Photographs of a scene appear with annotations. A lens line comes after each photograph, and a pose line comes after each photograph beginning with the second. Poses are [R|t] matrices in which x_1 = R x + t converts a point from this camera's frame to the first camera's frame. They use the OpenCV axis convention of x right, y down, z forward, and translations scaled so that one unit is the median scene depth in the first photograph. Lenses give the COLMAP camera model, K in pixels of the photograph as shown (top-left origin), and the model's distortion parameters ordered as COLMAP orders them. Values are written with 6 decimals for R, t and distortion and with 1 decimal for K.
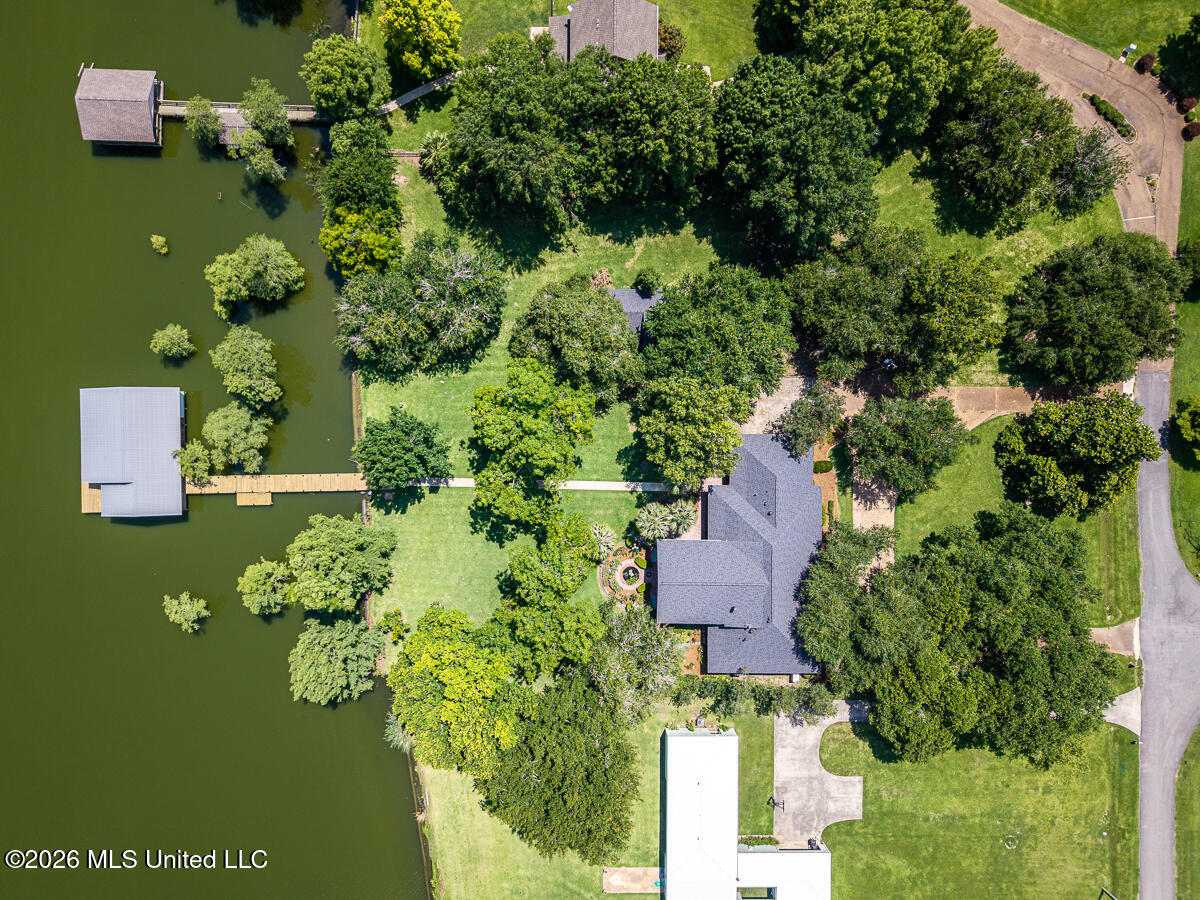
lens RADIAL K [[845.3, 0, 600.0], [0, 845.3, 450.0], [0, 0, 1]] dist [0.007568, -0.009512]
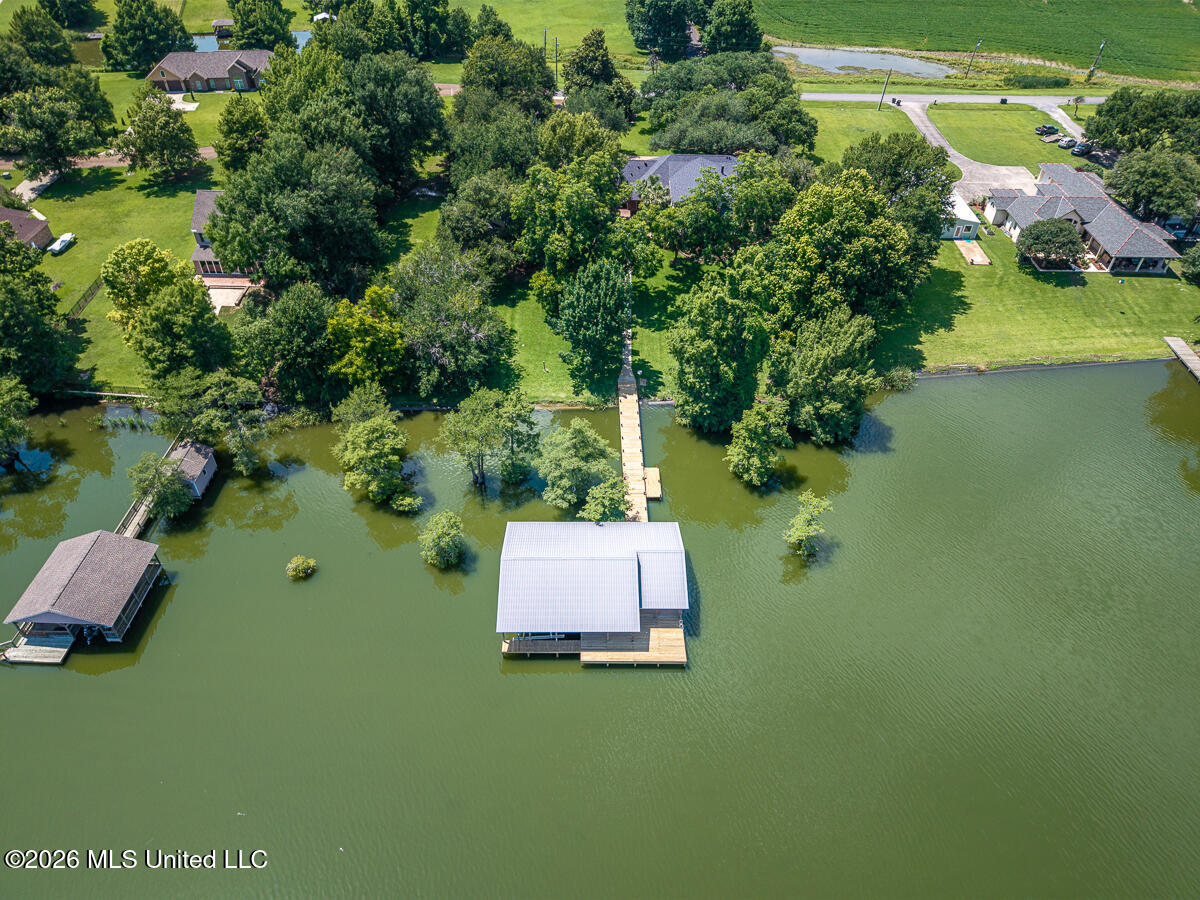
lens RADIAL K [[810.2, 0, 600.0], [0, 810.2, 450.0], [0, 0, 1]] dist [-0.005644, 0.007415]
pose [[0.002790, -0.678960, 0.734170, -0.985476], [0.999897, 0.012243, 0.007523, 0.001410], [-0.014097, 0.734073, 0.678924, 0.481831]]
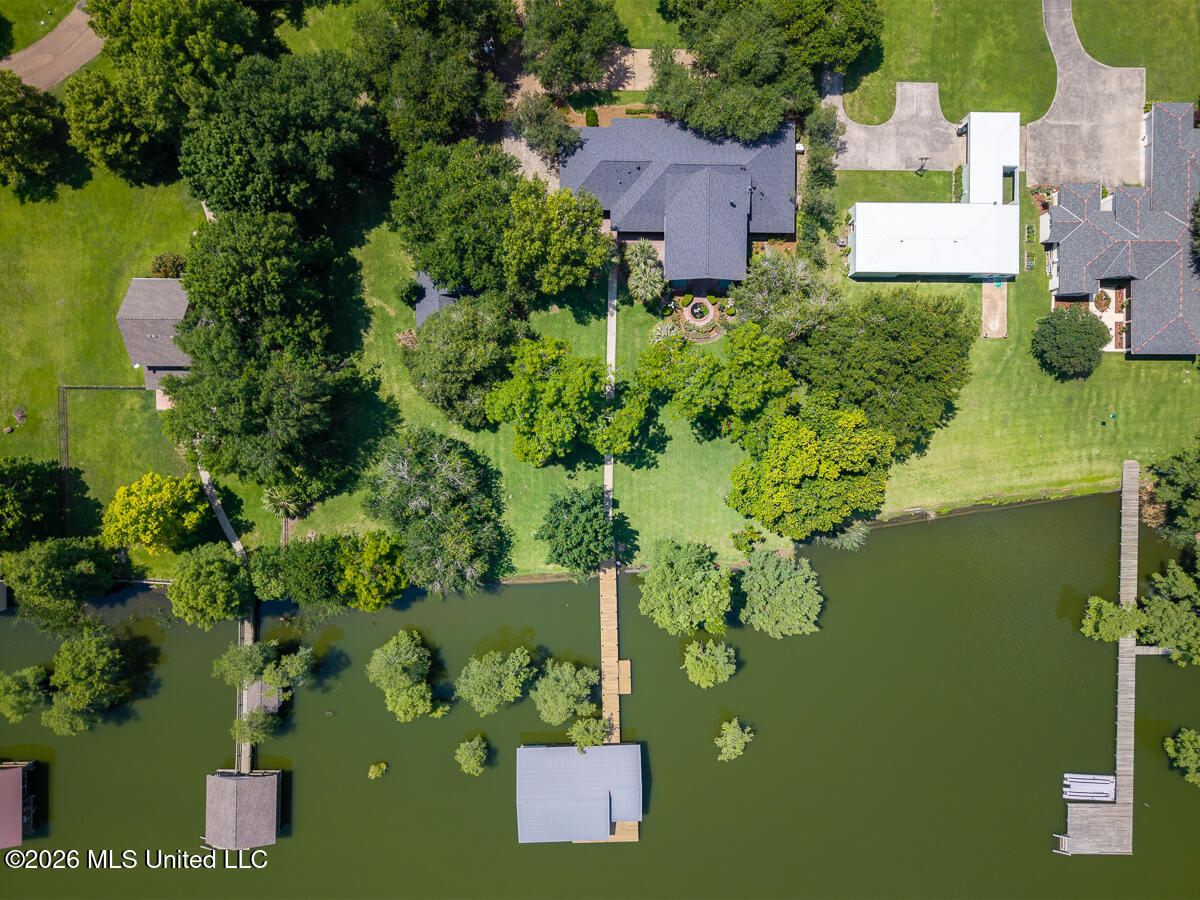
lens RADIAL K [[835.5, 0, 600.0], [0, 835.5, 450.0], [0, 0, 1]] dist [0.002472, -0.001935]
pose [[-0.002747, -0.999574, -0.029060, -0.106205], [0.999726, -0.003420, 0.023157, 0.005223], [-0.023246, -0.028988, 0.999309, -0.008843]]
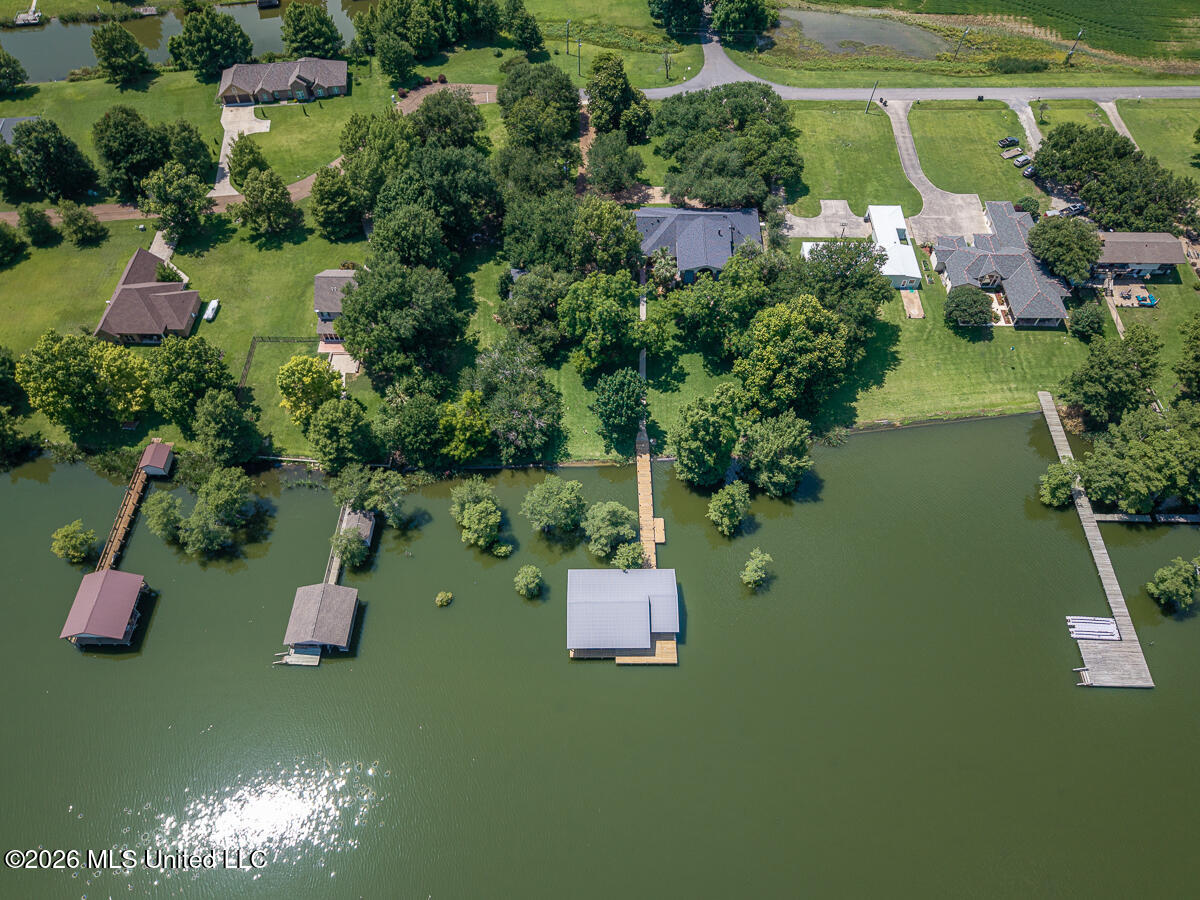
lens RADIAL K [[845.3, 0, 600.0], [0, 845.3, 450.0], [0, 0, 1]] dist [0.007568, -0.009512]
pose [[0.006889, -0.831689, 0.555199, -1.029607], [0.999974, 0.004680, -0.005397, -0.023366], [0.001890, 0.555222, 0.831700, -0.080562]]
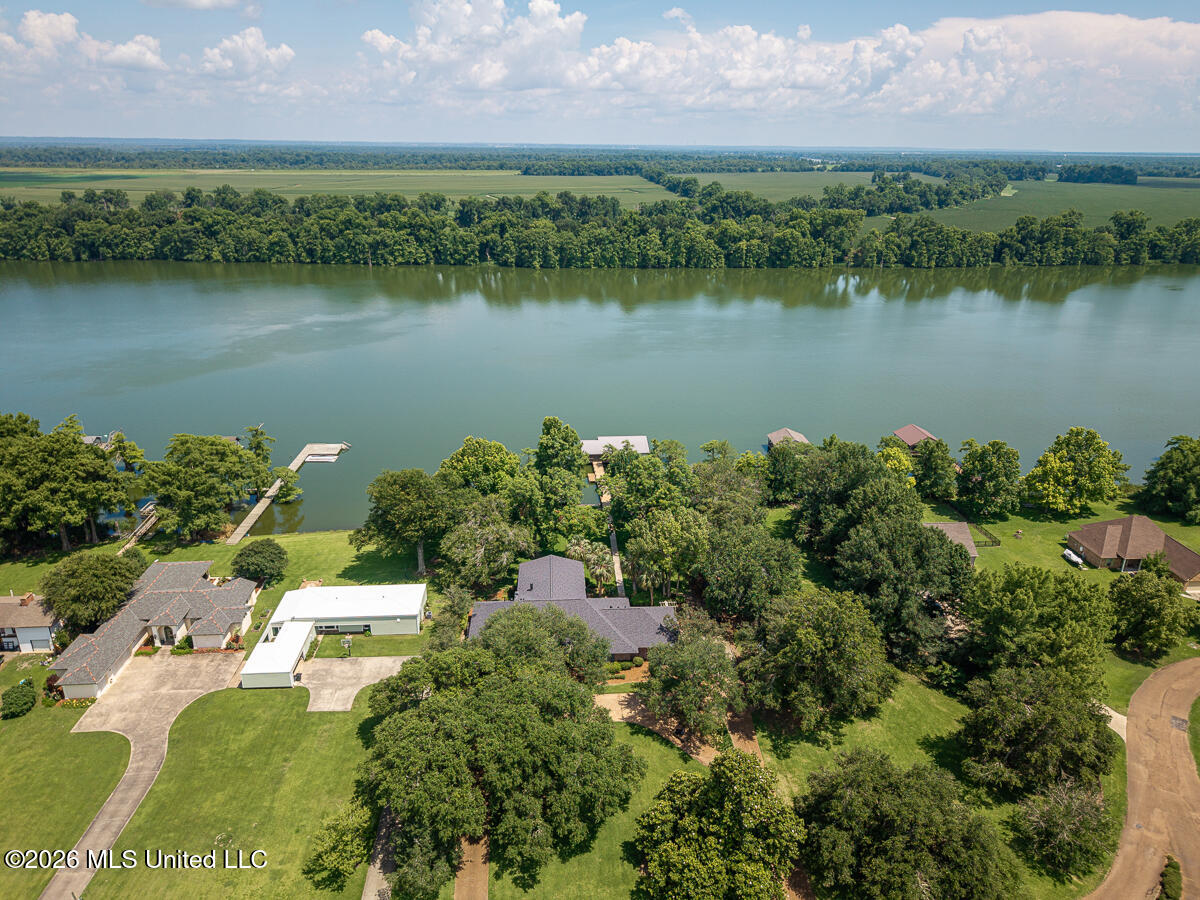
lens RADIAL K [[810.2, 0, 600.0], [0, 810.2, 450.0], [0, 0, 1]] dist [-0.005644, 0.007415]
pose [[0.073544, 0.329165, -0.941404, 1.180208], [-0.997244, 0.015044, -0.072646, 0.167315], [-0.009750, 0.944153, 0.329364, 0.418814]]
